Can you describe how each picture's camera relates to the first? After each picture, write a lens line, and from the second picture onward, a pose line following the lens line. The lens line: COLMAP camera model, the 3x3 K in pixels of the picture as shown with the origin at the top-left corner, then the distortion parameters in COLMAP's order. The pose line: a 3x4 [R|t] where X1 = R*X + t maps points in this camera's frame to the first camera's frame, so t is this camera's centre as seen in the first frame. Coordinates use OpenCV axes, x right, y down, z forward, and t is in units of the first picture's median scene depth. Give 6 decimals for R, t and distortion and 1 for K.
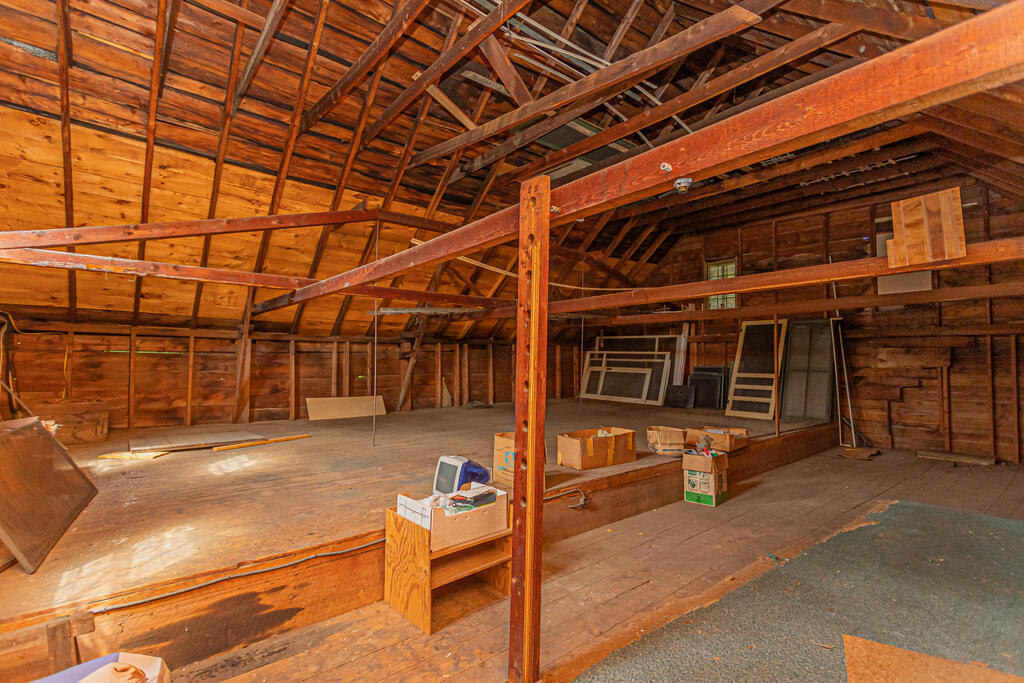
lens RADIAL K [[484.0, 0, 509.9], [0, 484.0, 344.3], [0, 0, 1]] dist [-0.012115, -0.000478]
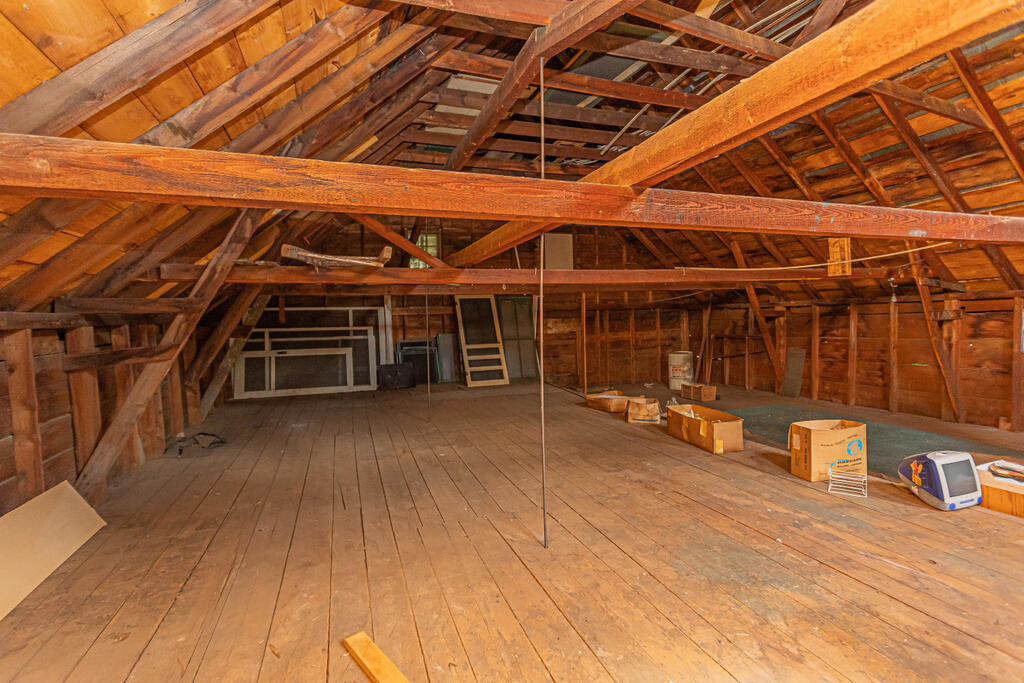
lens RADIAL K [[484.0, 0, 509.8], [0, 484.0, 342.6], [0, 0, 1]] dist [-0.012115, -0.000478]
pose [[0.338411, -0.067742, 0.938557, -0.395134], [0.003450, 0.997488, 0.070751, -0.015959], [-0.940992, -0.020706, 0.337794, 0.473932]]
